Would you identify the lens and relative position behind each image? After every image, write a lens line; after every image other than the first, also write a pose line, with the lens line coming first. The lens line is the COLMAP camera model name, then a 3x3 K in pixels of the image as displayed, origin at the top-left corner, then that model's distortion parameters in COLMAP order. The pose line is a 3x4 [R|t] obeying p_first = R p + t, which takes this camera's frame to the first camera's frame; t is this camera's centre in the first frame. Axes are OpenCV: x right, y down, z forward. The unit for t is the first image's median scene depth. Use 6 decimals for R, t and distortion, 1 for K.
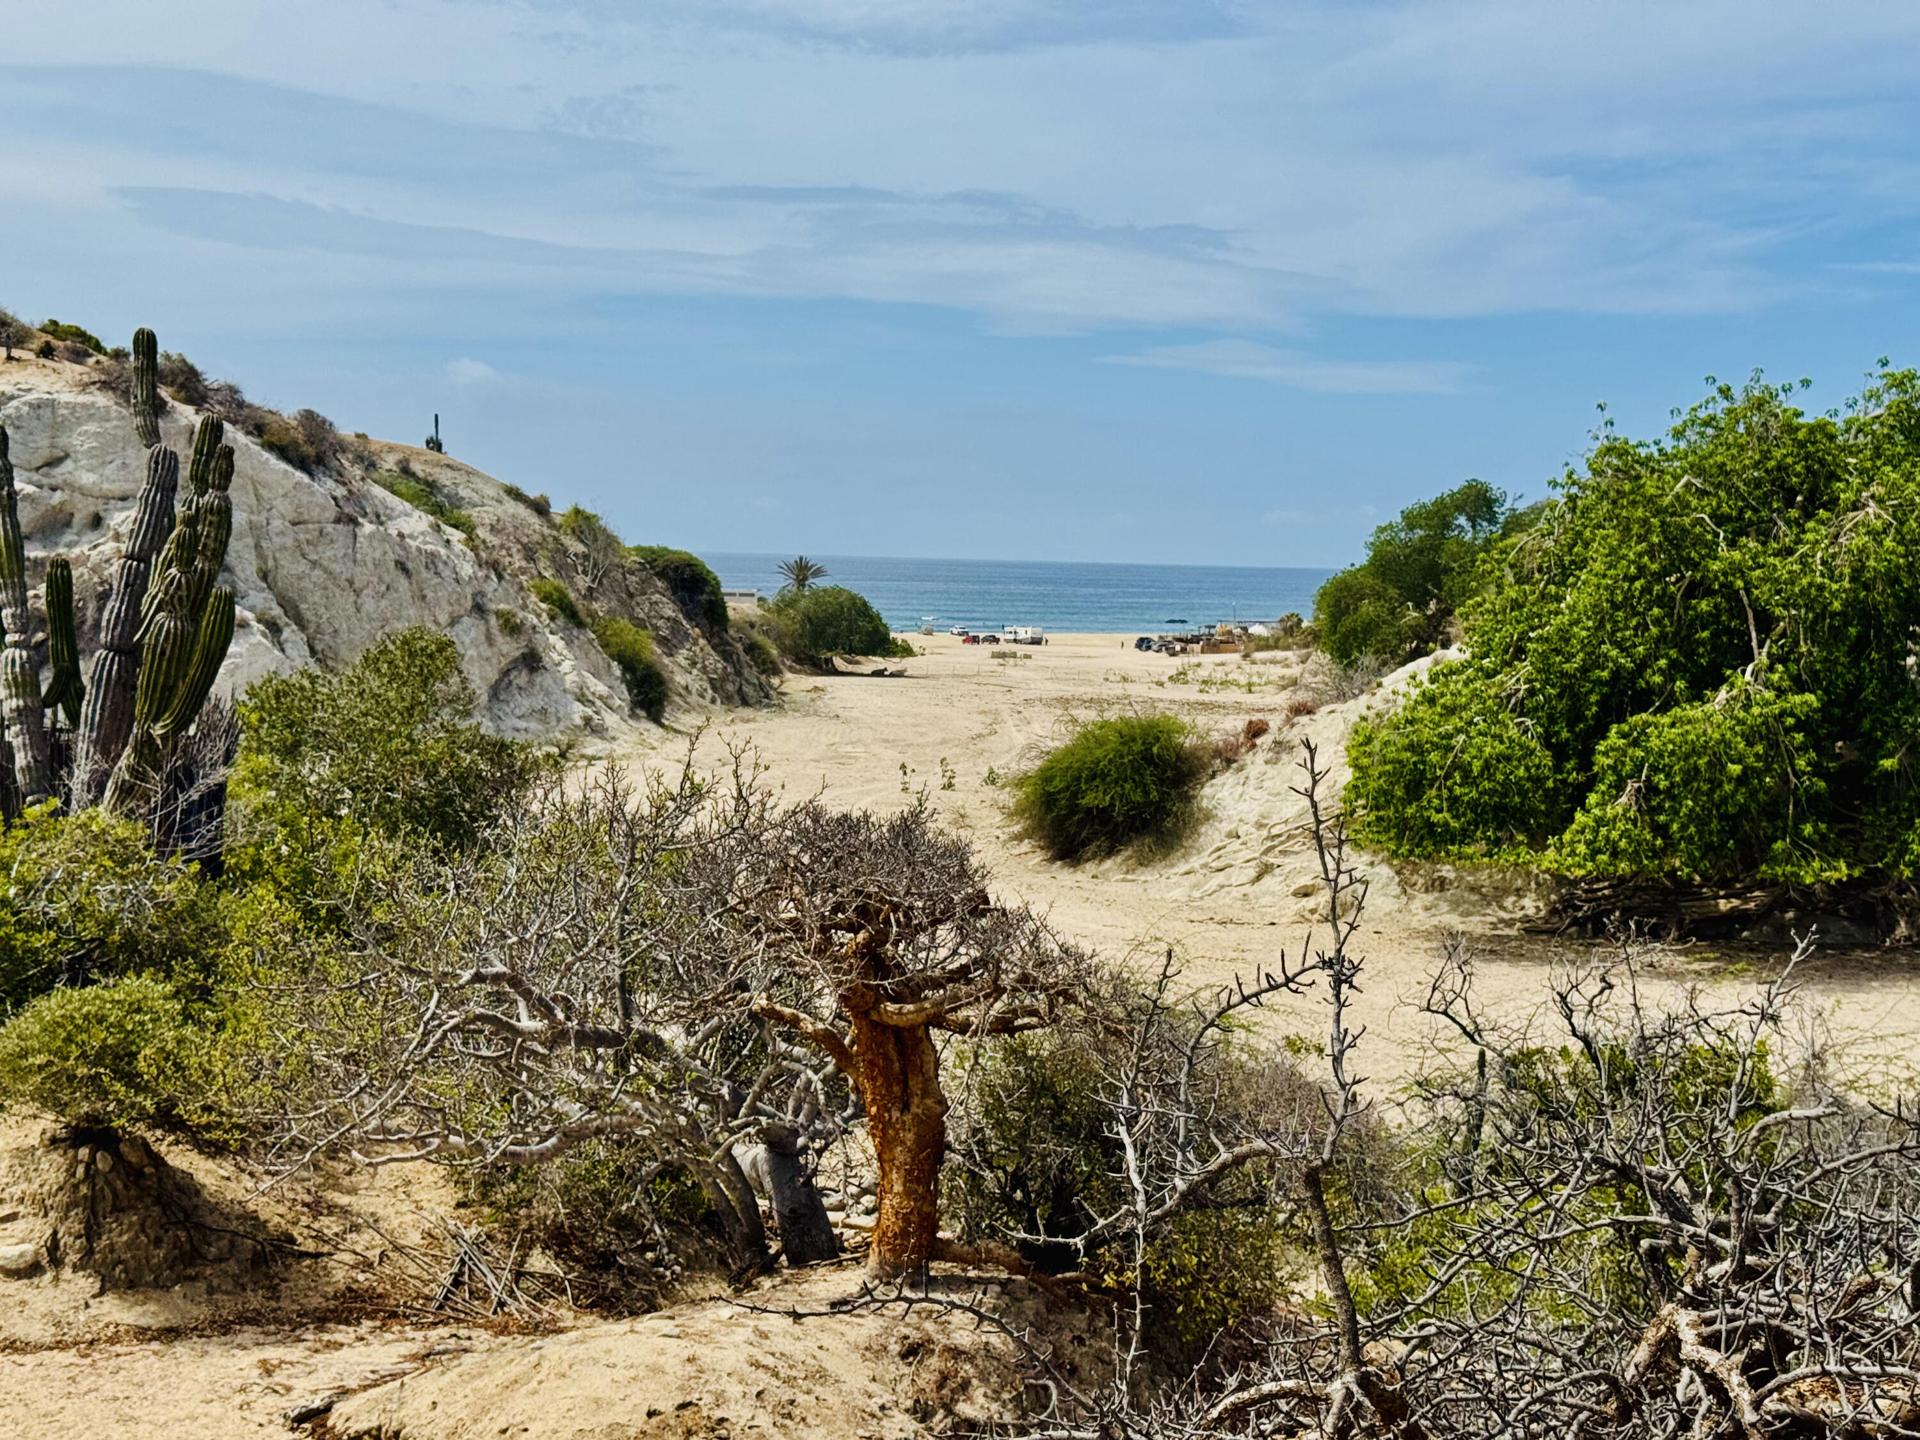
lens RADIAL K [[2698.2, 0, 944.8], [0, 2698.2, 730.1], [0, 0, 1]] dist [0.127679, 0.000000]
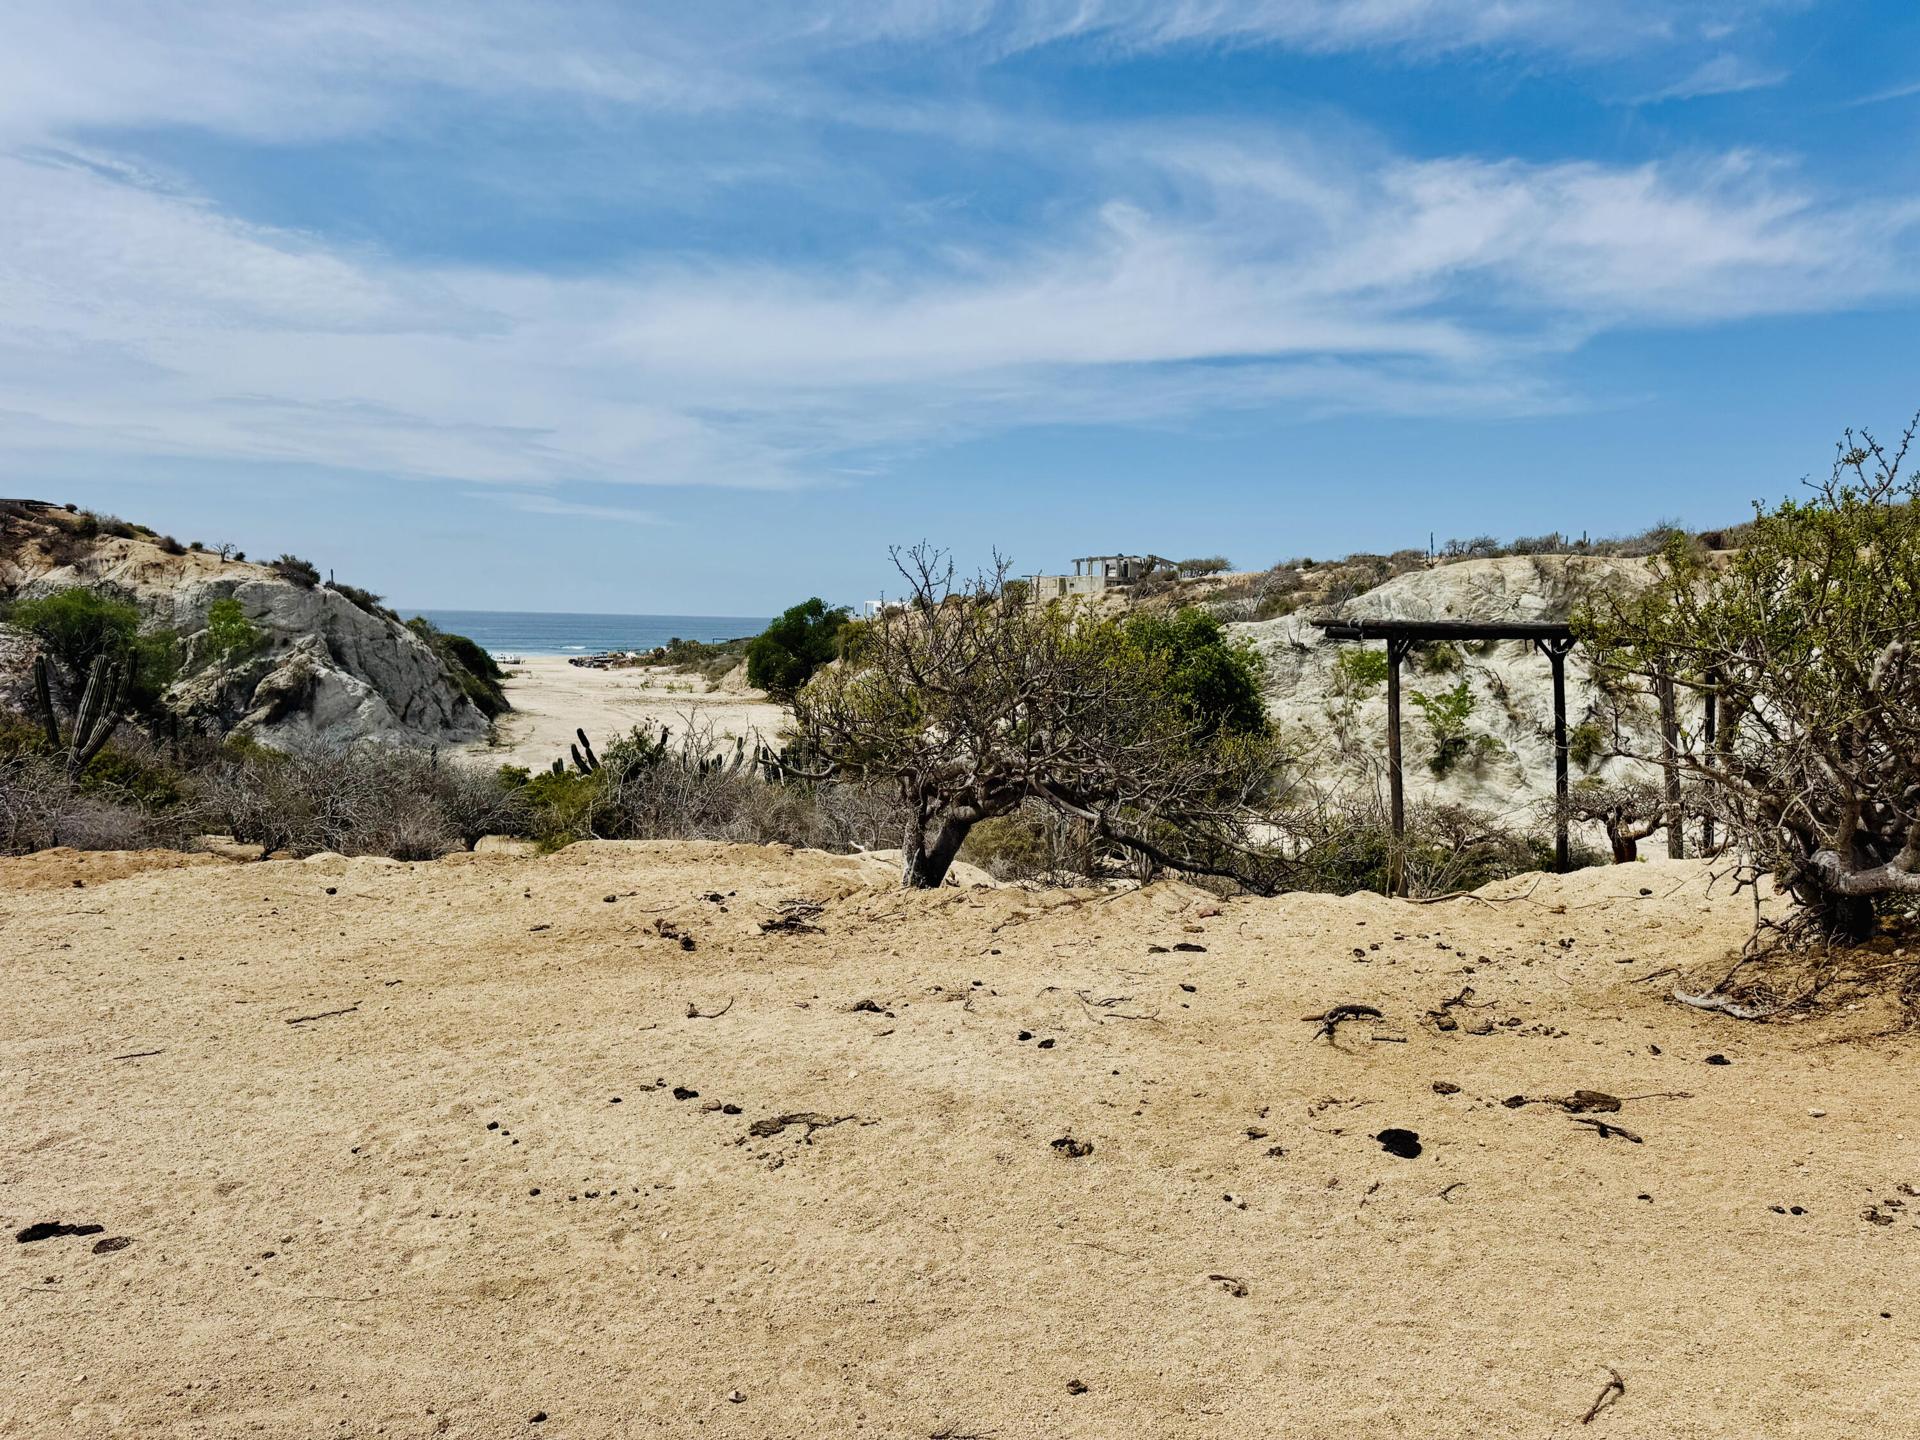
lens RADIAL K [[1361.7, 0, 950.3], [0, 1361.7, 709.8], [0, 0, 1]] dist [0.071418, -0.081193]
pose [[0.920355, -0.033793, 0.389622, -0.248105], [0.028649, 0.999409, 0.019006, -0.030577], [-0.390034, -0.006330, 0.920779, -0.140388]]
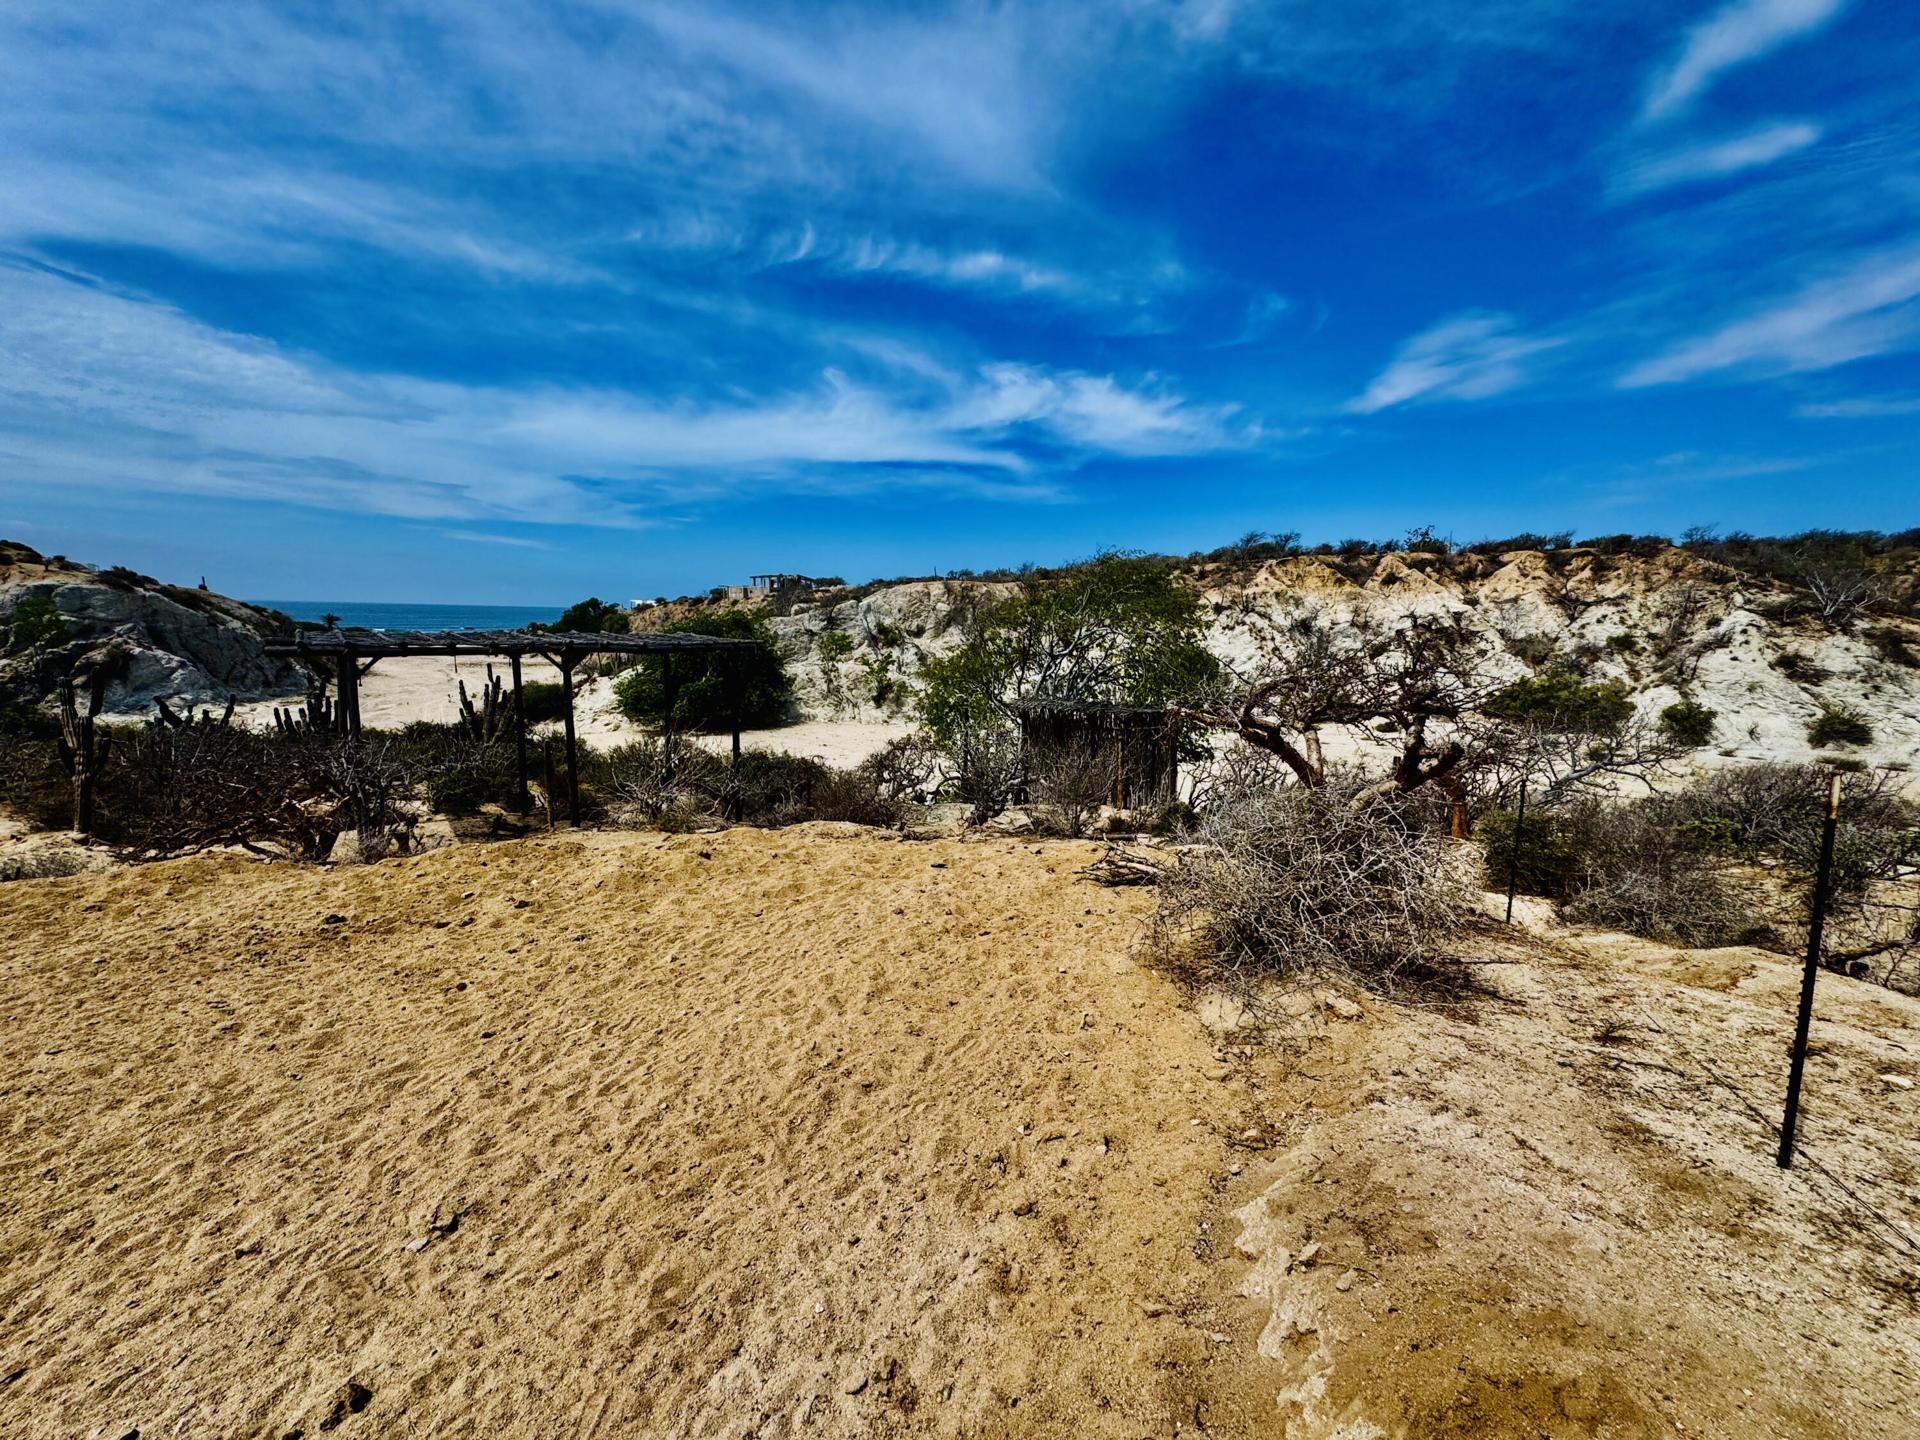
lens RADIAL K [[770.4, 0, 960.4], [0, 770.4, 728.0], [0, 0, 1]] dist [-0.001665, 0.000240]
pose [[0.783667, -0.095745, 0.613758, -0.108569], [0.034372, 0.993220, 0.111053, -0.031252], [-0.620229, -0.065932, 0.781645, -0.194559]]
